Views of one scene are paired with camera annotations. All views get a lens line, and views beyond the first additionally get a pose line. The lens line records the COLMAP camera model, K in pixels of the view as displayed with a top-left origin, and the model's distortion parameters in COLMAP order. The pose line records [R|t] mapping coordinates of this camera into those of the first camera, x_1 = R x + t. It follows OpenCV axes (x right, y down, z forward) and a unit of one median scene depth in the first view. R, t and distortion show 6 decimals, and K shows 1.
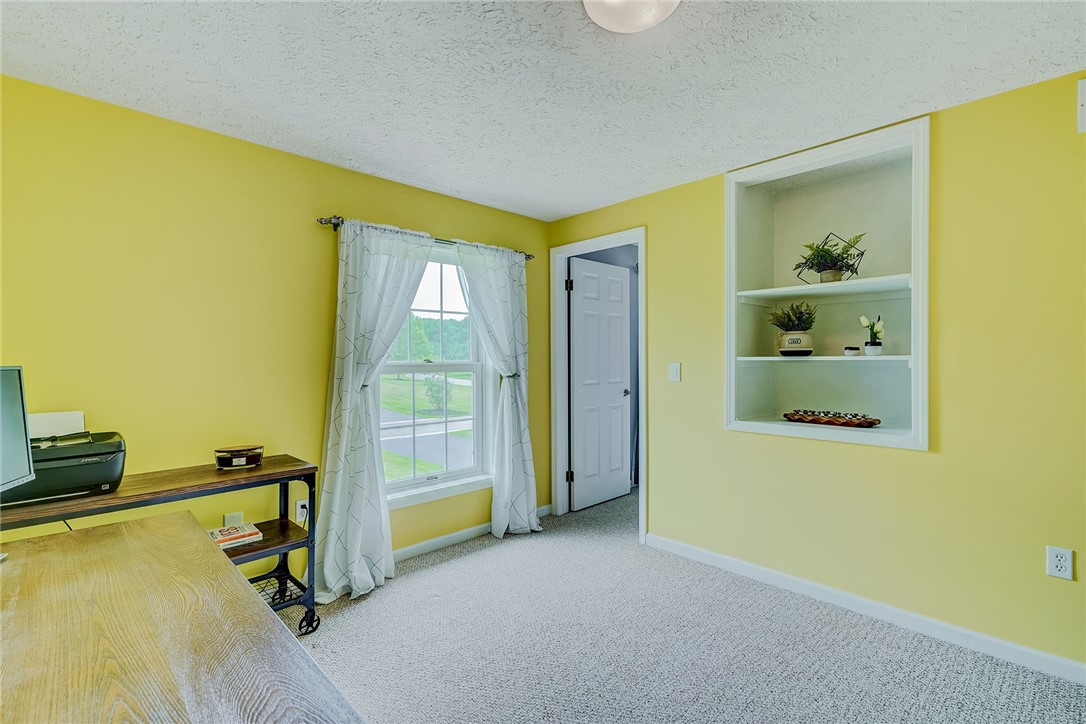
lens RADIAL K [[495.6, 0, 535.2], [0, 495.6, 360.1], [0, 0, 1]] dist [0.003346, 0.003781]
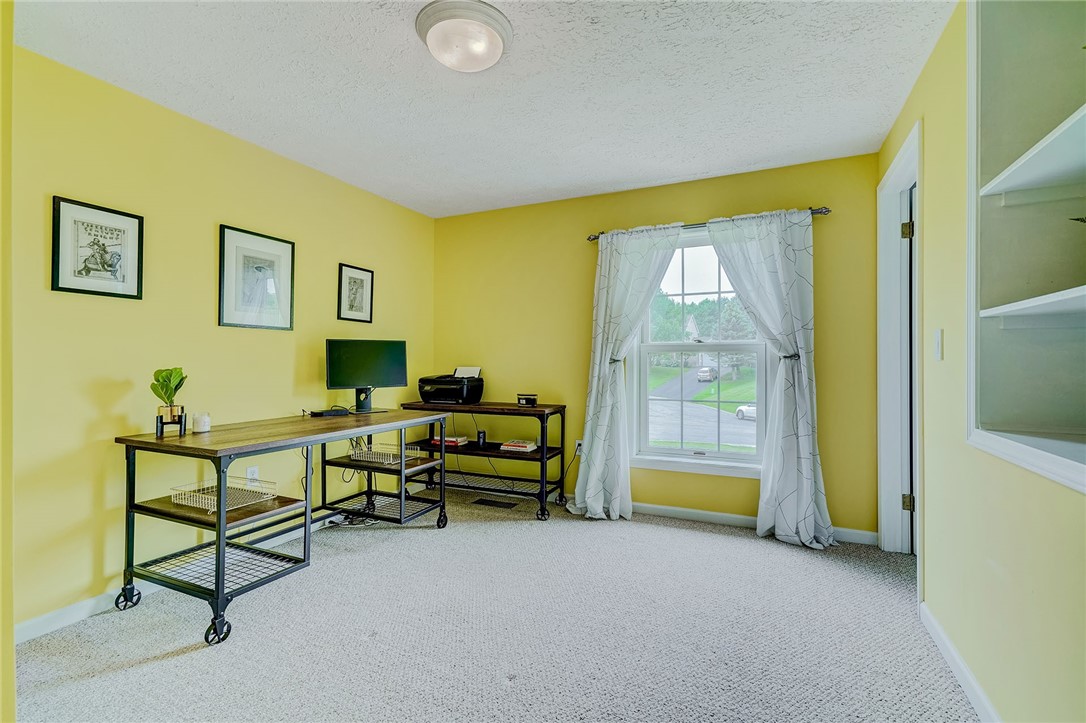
lens RADIAL K [[495.6, 0, 538.1], [0, 495.6, 358.0], [0, 0, 1]] dist [0.003346, 0.003781]
pose [[0.351824, -0.000421, -0.936066, 0.629089], [-0.006653, 0.999974, -0.002950, 0.041355], [0.936042, 0.007266, 0.351812, 0.303218]]
